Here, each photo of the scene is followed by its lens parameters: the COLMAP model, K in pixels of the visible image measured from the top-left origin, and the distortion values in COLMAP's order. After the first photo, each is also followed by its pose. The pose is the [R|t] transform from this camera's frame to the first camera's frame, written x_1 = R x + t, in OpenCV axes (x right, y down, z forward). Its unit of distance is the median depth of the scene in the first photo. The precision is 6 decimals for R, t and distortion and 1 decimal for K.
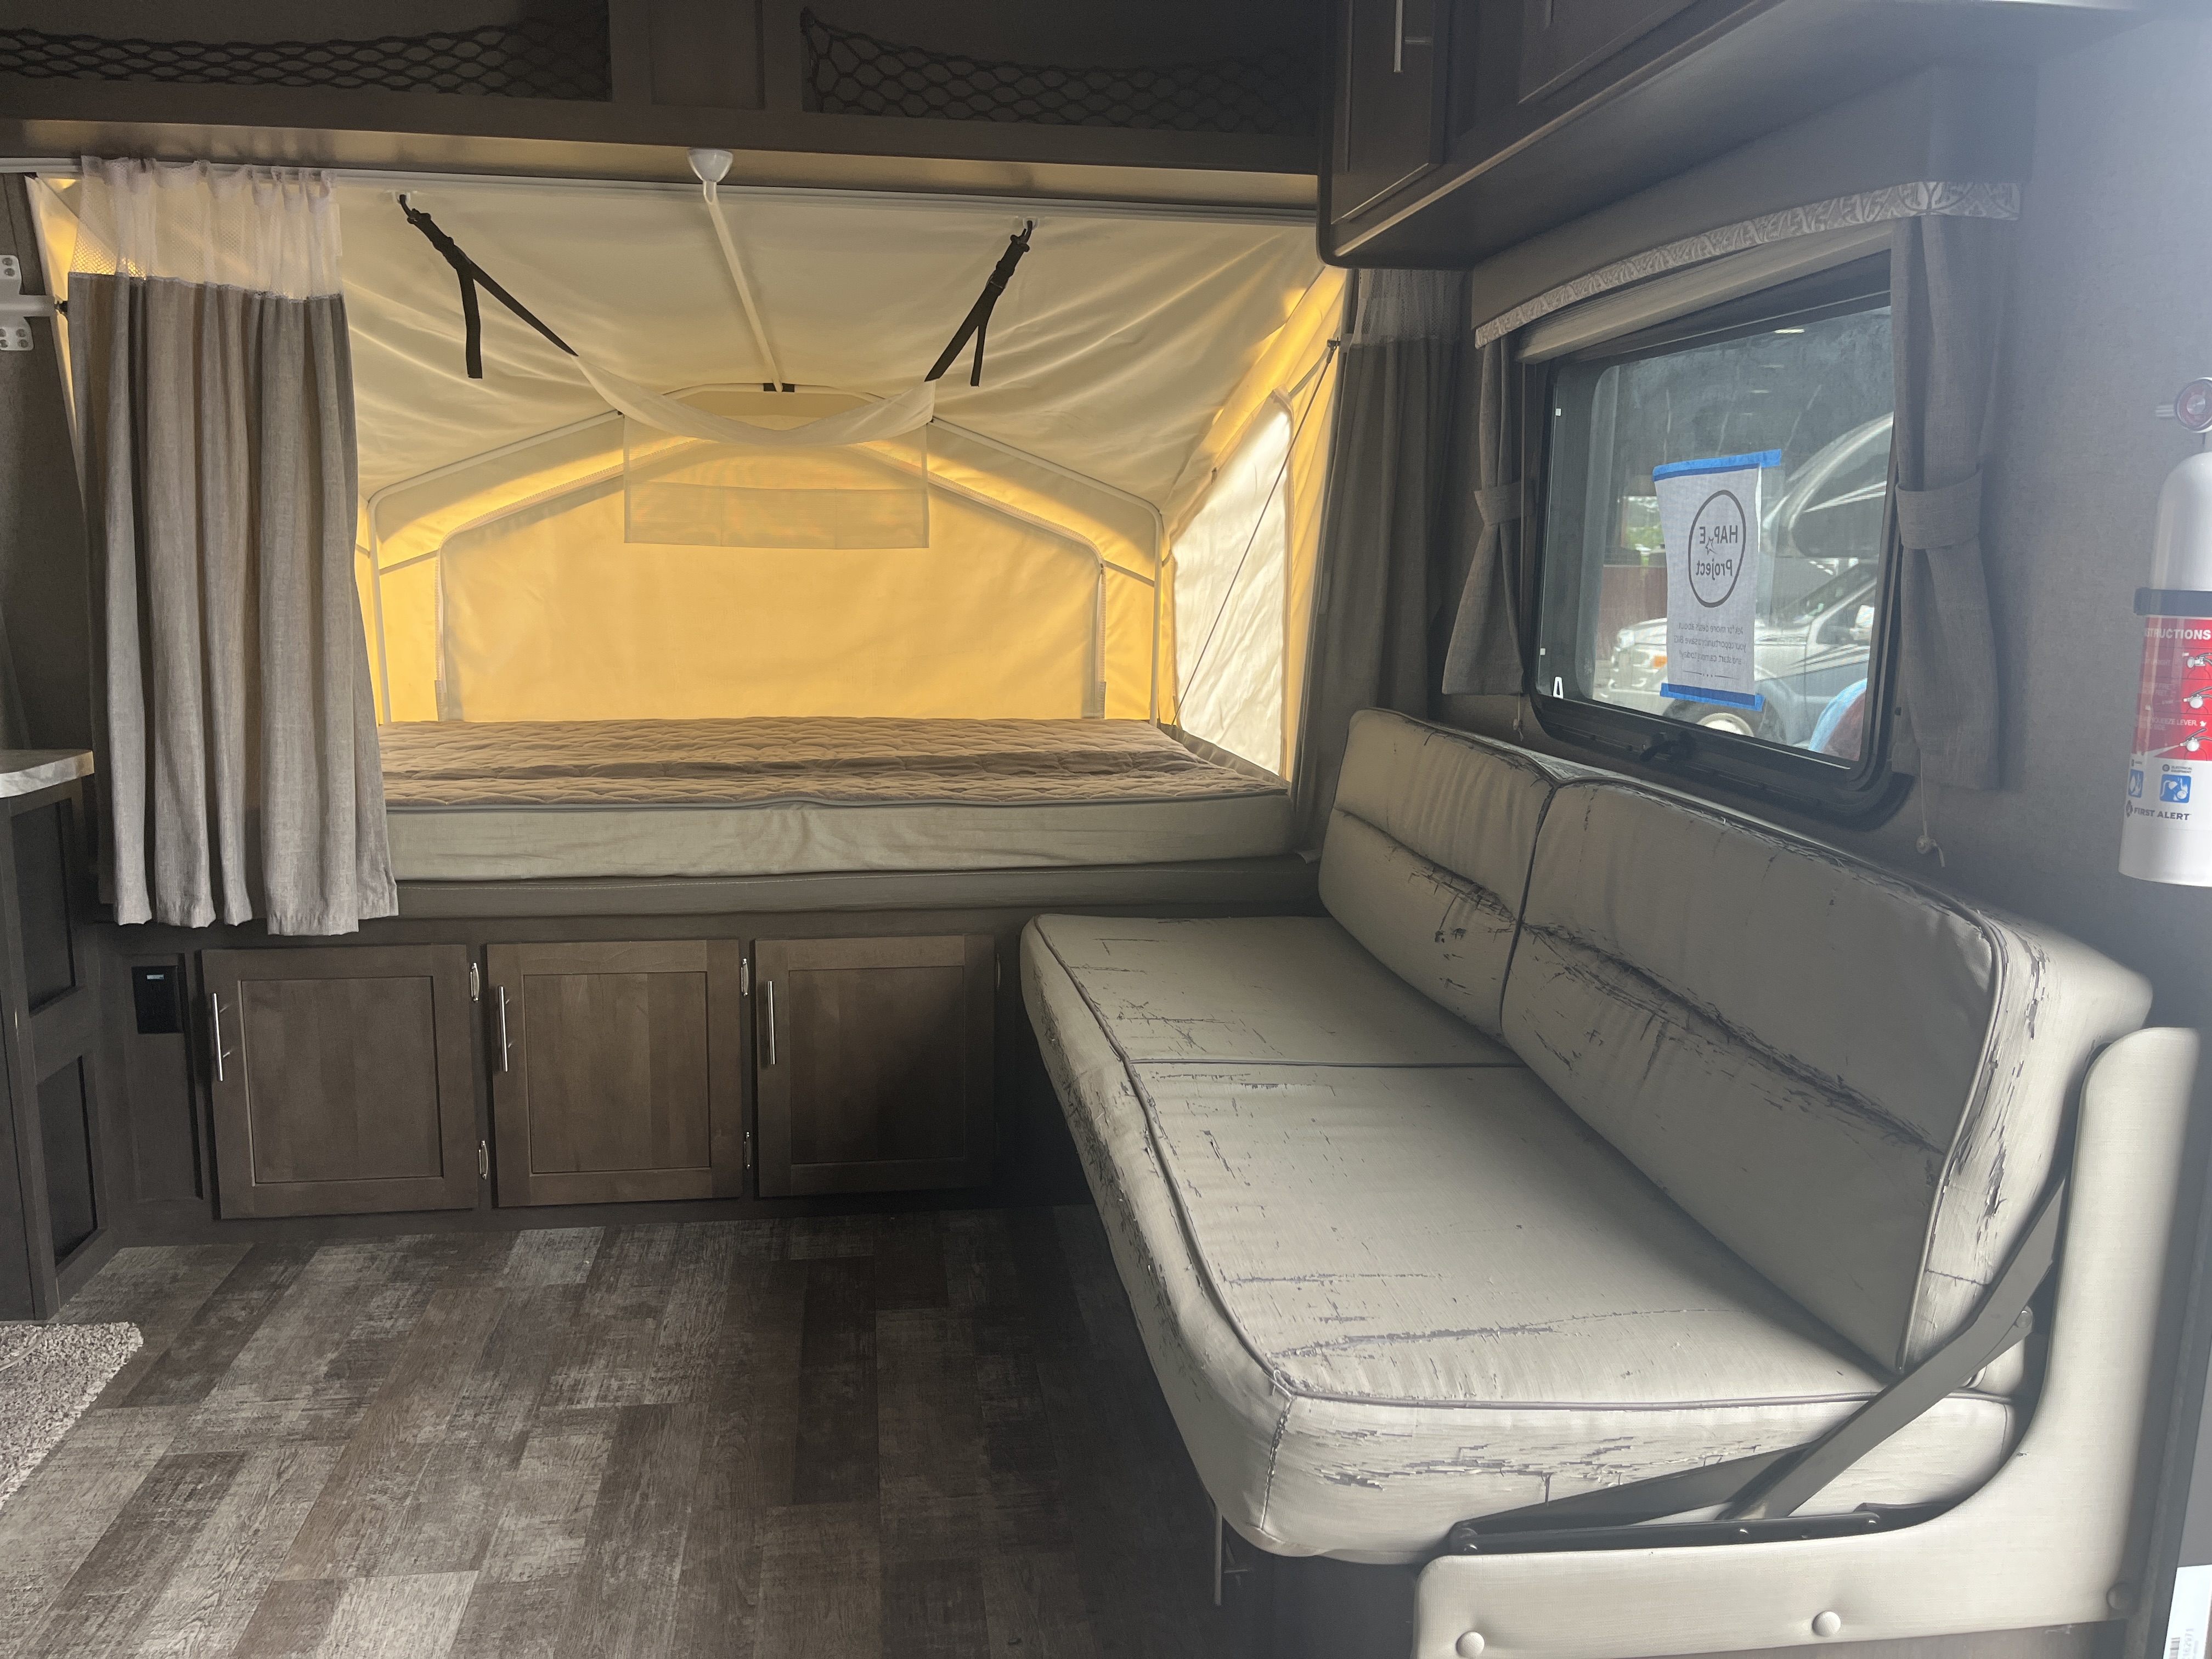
lens RADIAL K [[1681.0, 0, 1097.4], [0, 1681.0, 832.5], [0, 0, 1]] dist [0.067667, -0.089743]
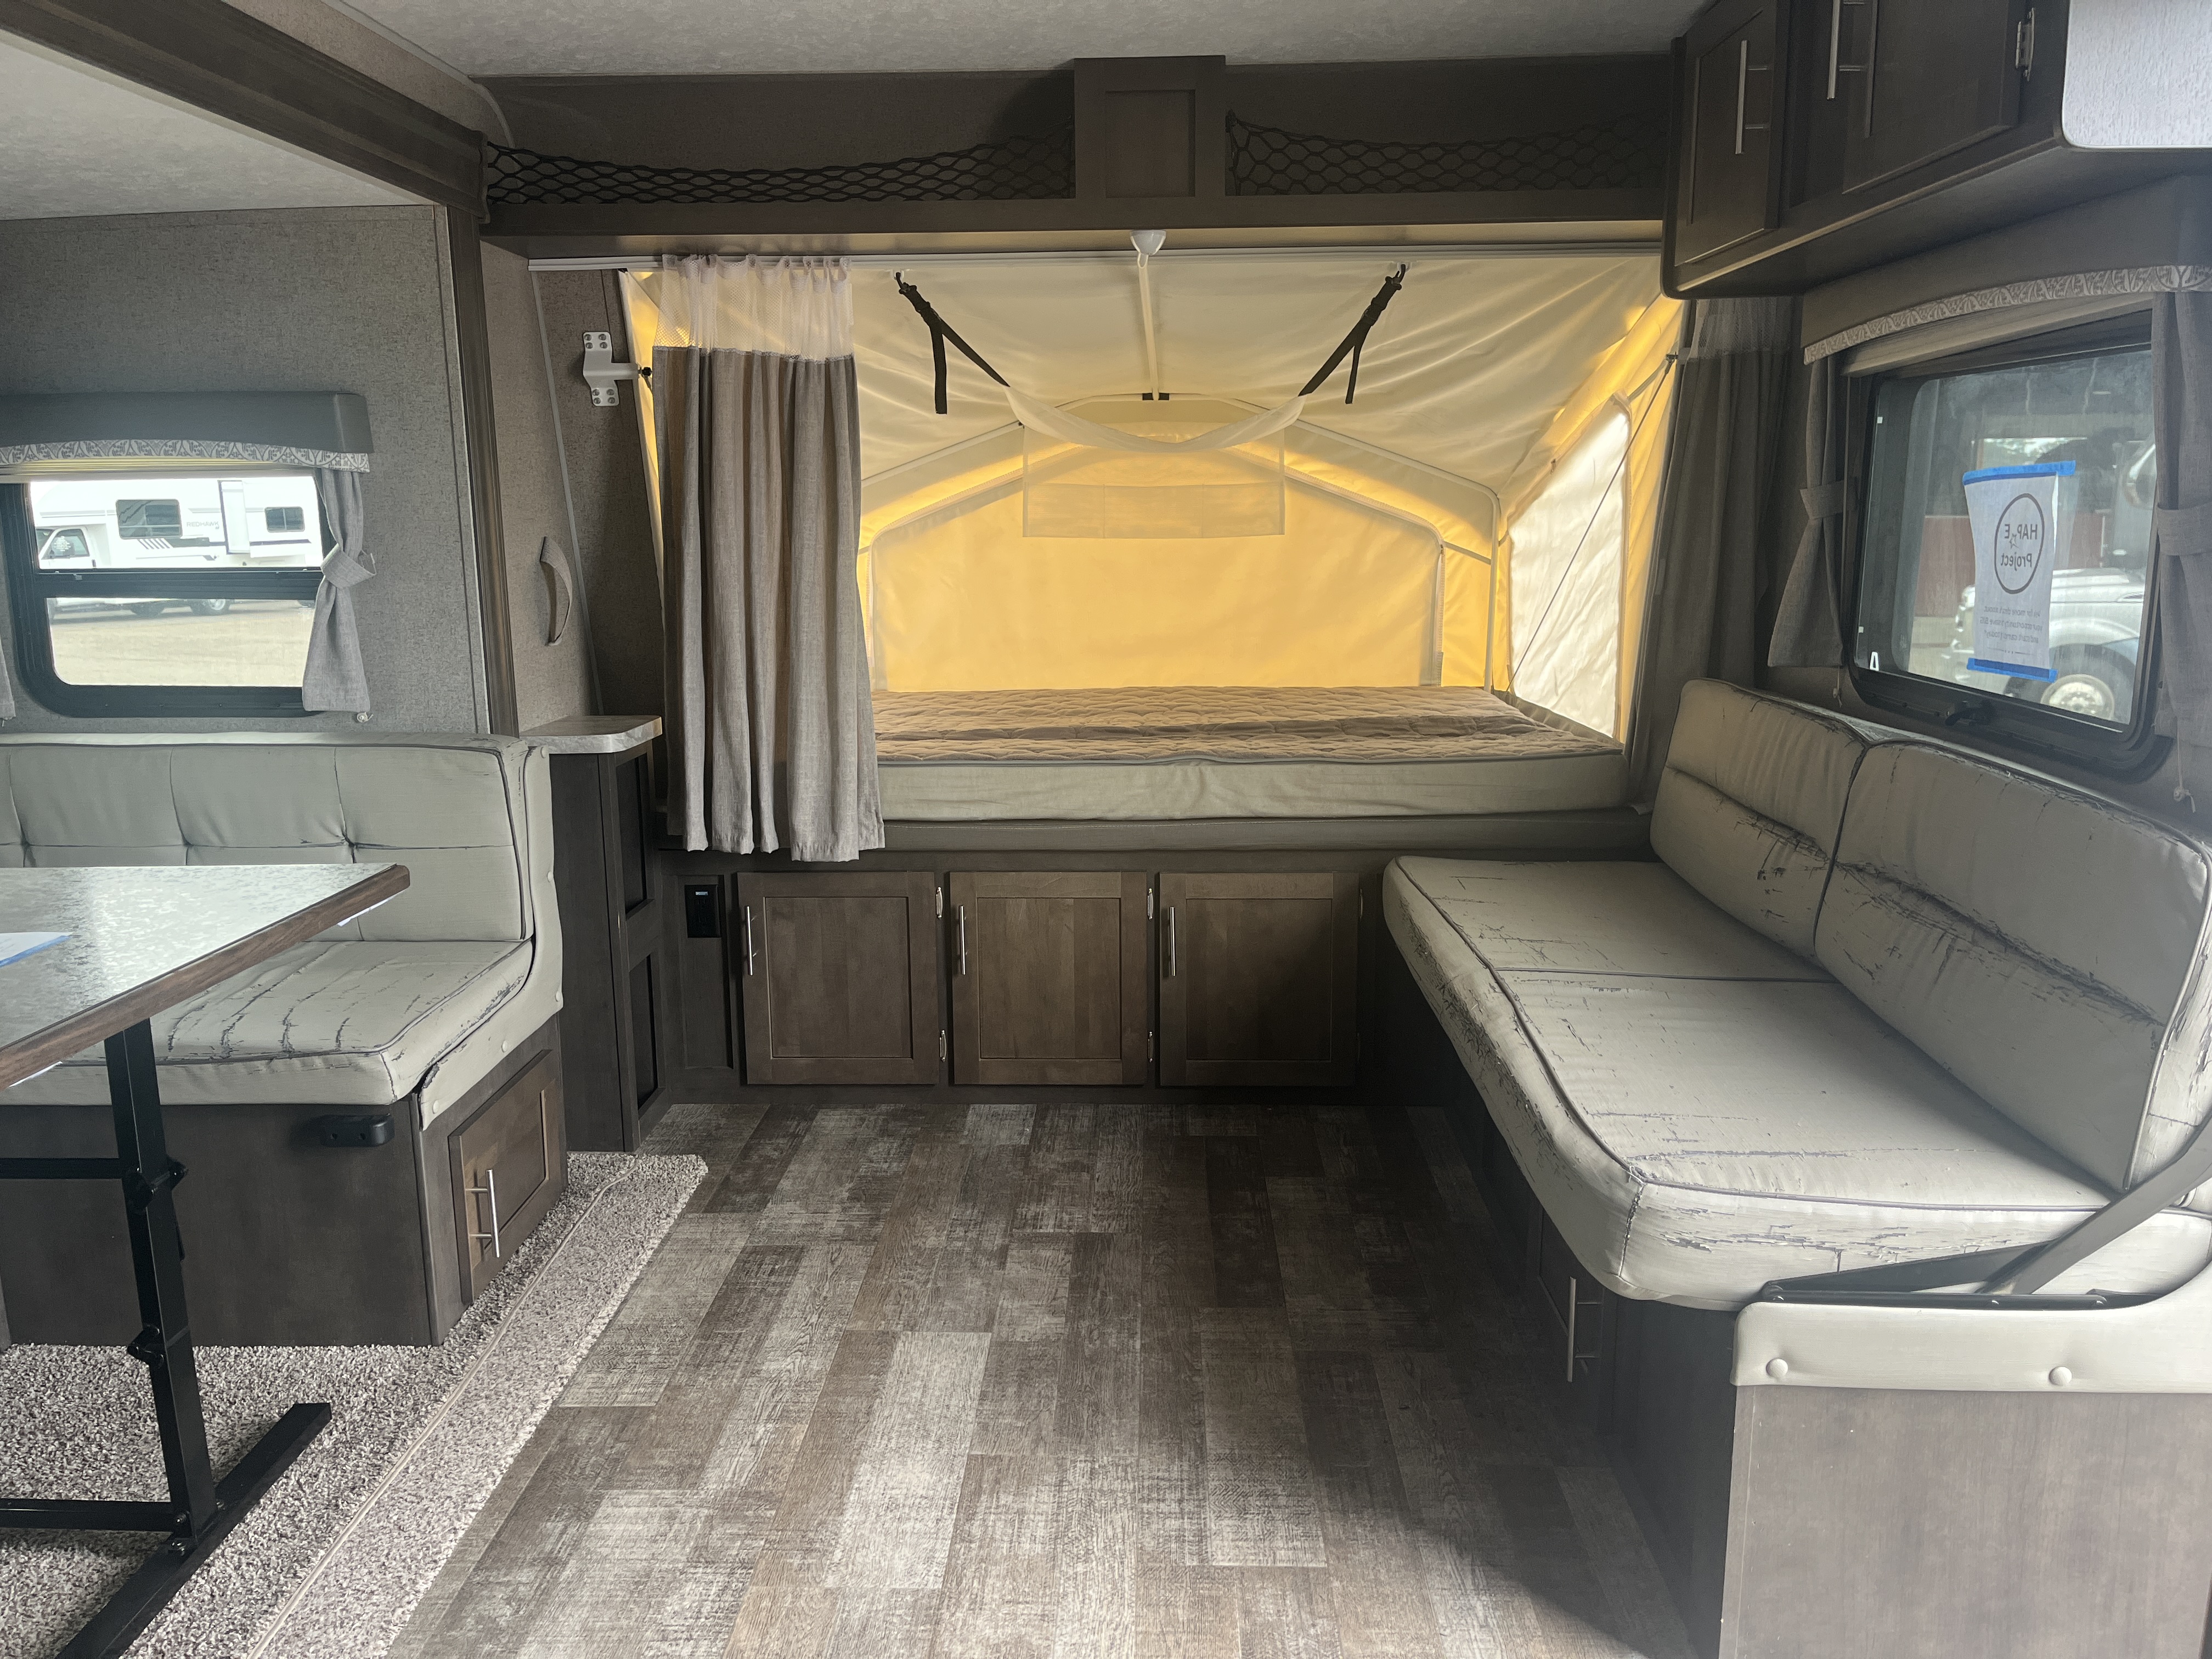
lens RADIAL K [[1681.0, 0, 1097.4], [0, 1681.0, 832.5], [0, 0, 1]] dist [0.067667, -0.089743]
pose [[0.984868, 0.012080, -0.172882, -0.042593], [-0.008287, 0.999709, 0.022640, 0.008187], [0.173105, -0.020865, 0.984682, -0.209361]]
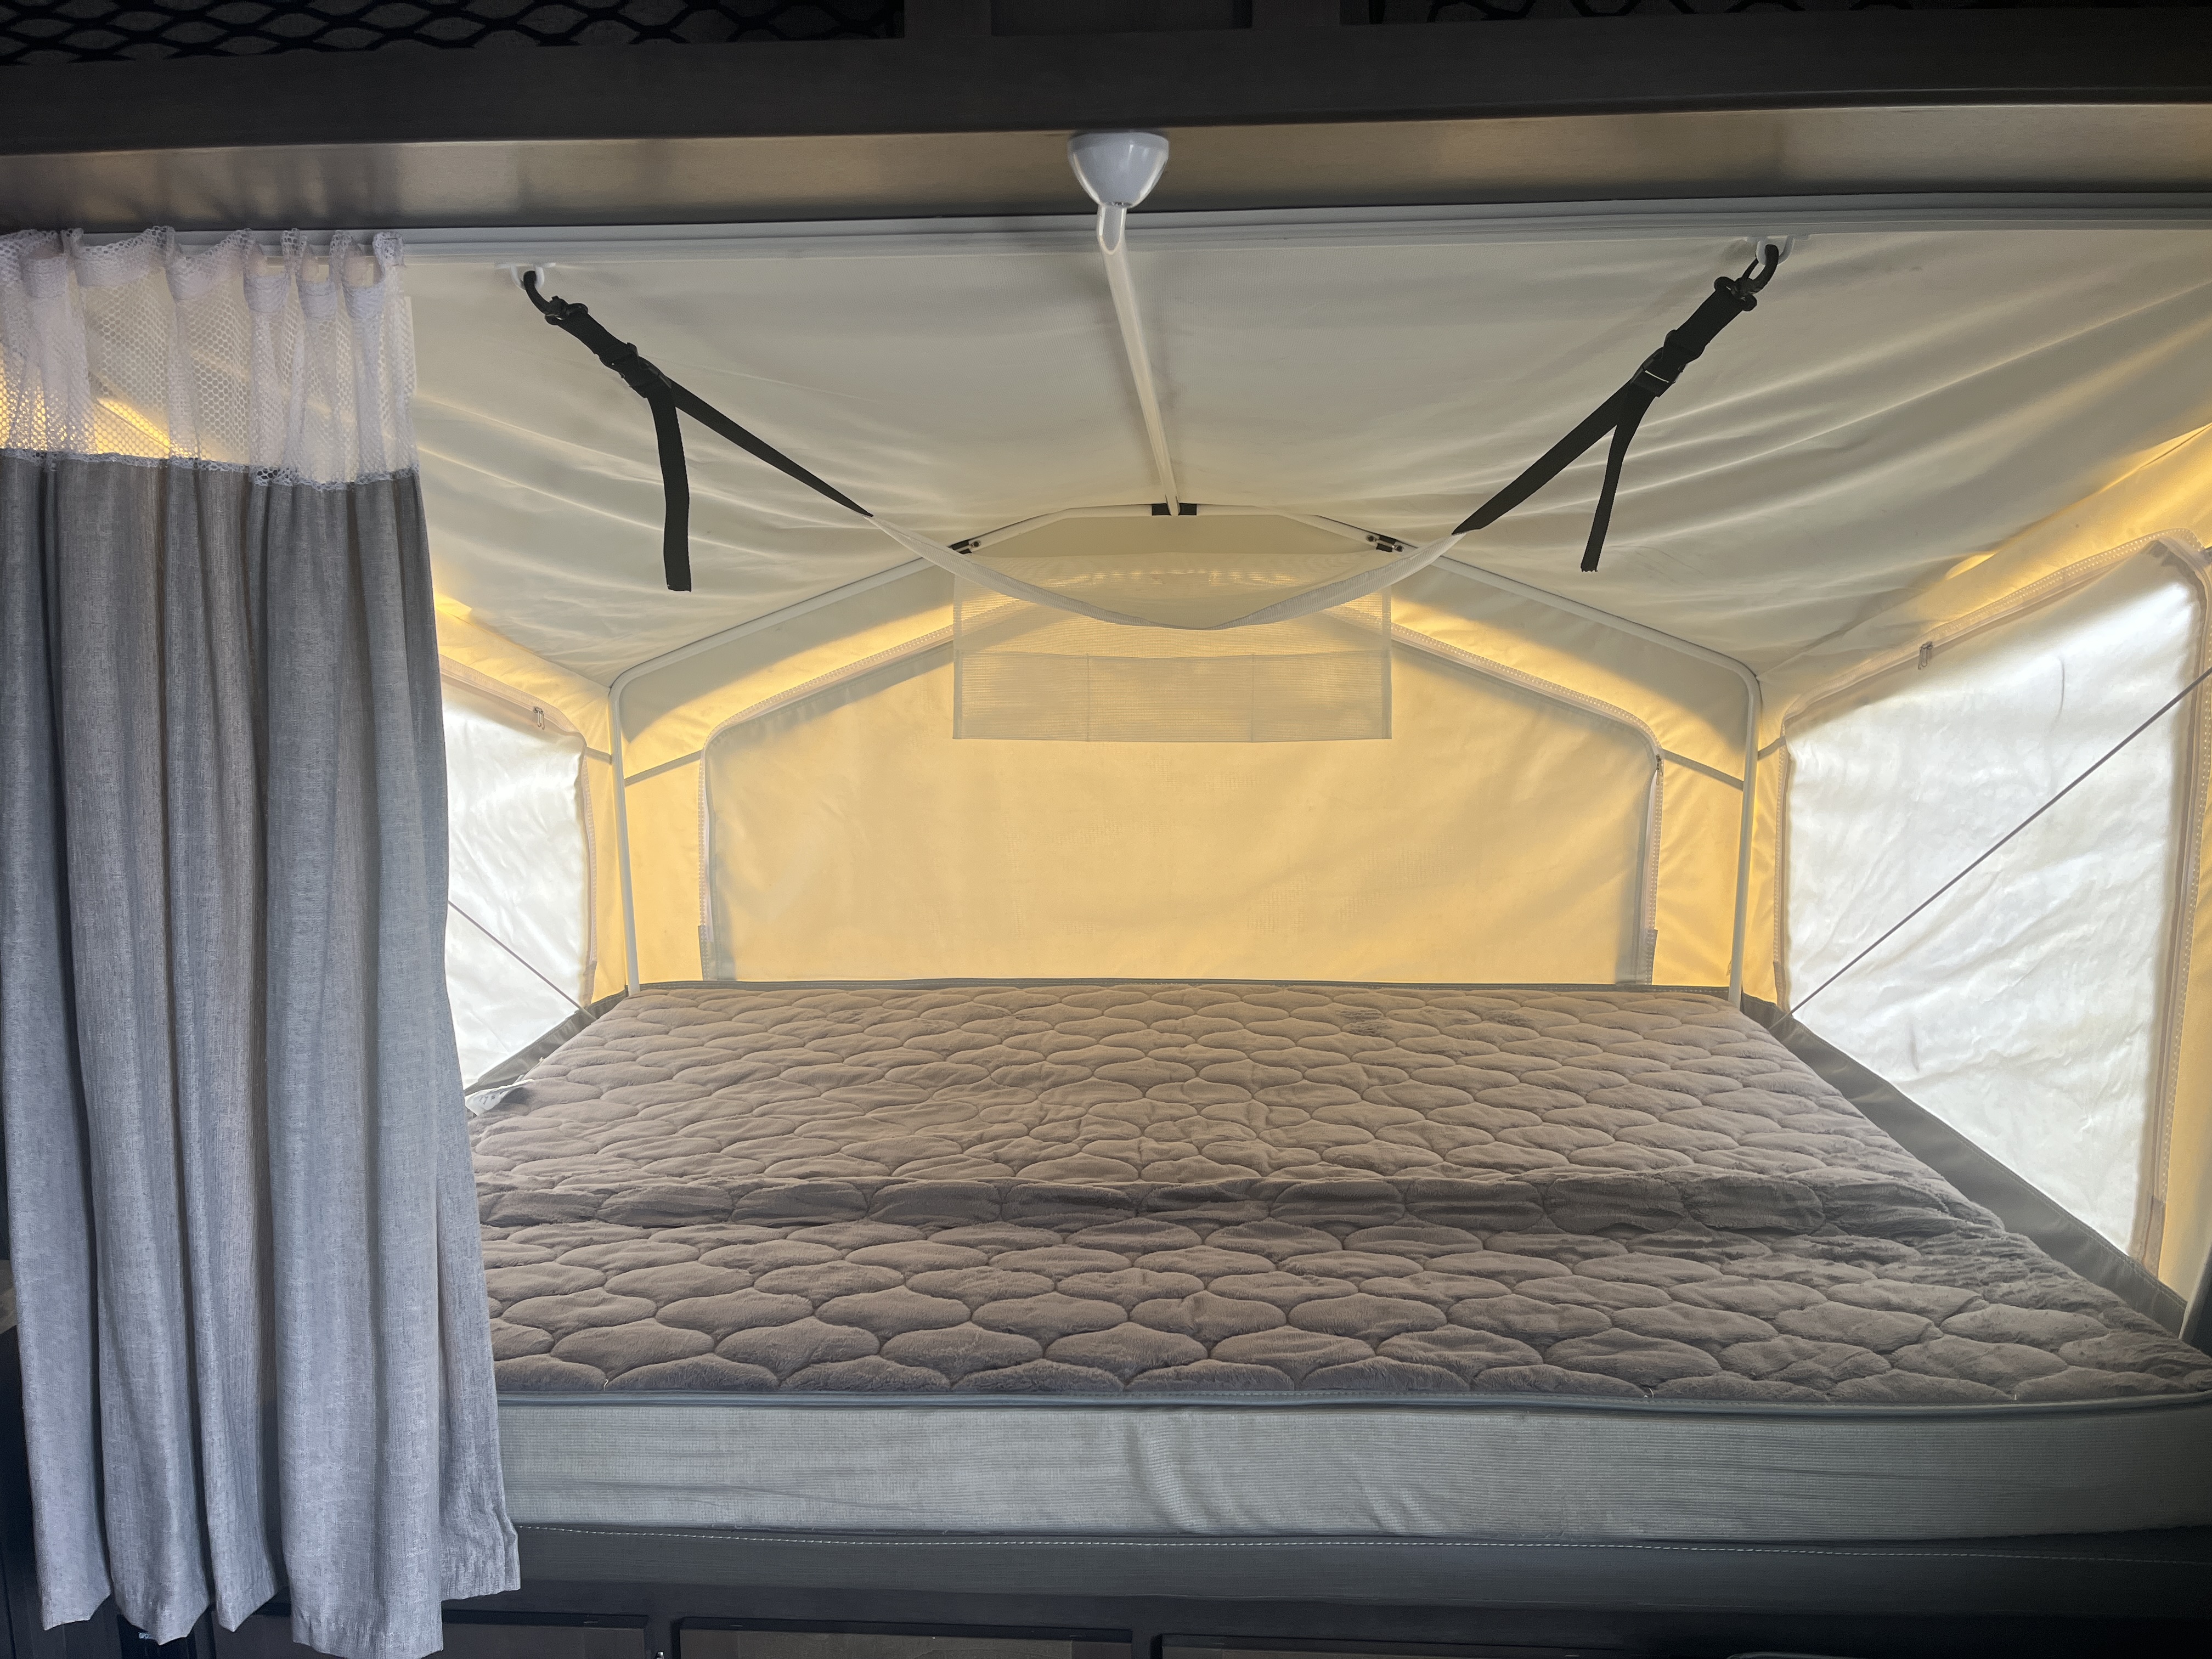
lens RADIAL K [[1688.3, 0, 1092.7], [0, 1688.3, 841.3], [0, 0, 1]] dist [0.083140, -0.130657]
pose [[0.980232, 0.010848, -0.197552, -0.133780], [-0.012236, 0.999908, -0.005810, -0.197894], [0.197471, 0.008112, 0.980275, 0.519053]]
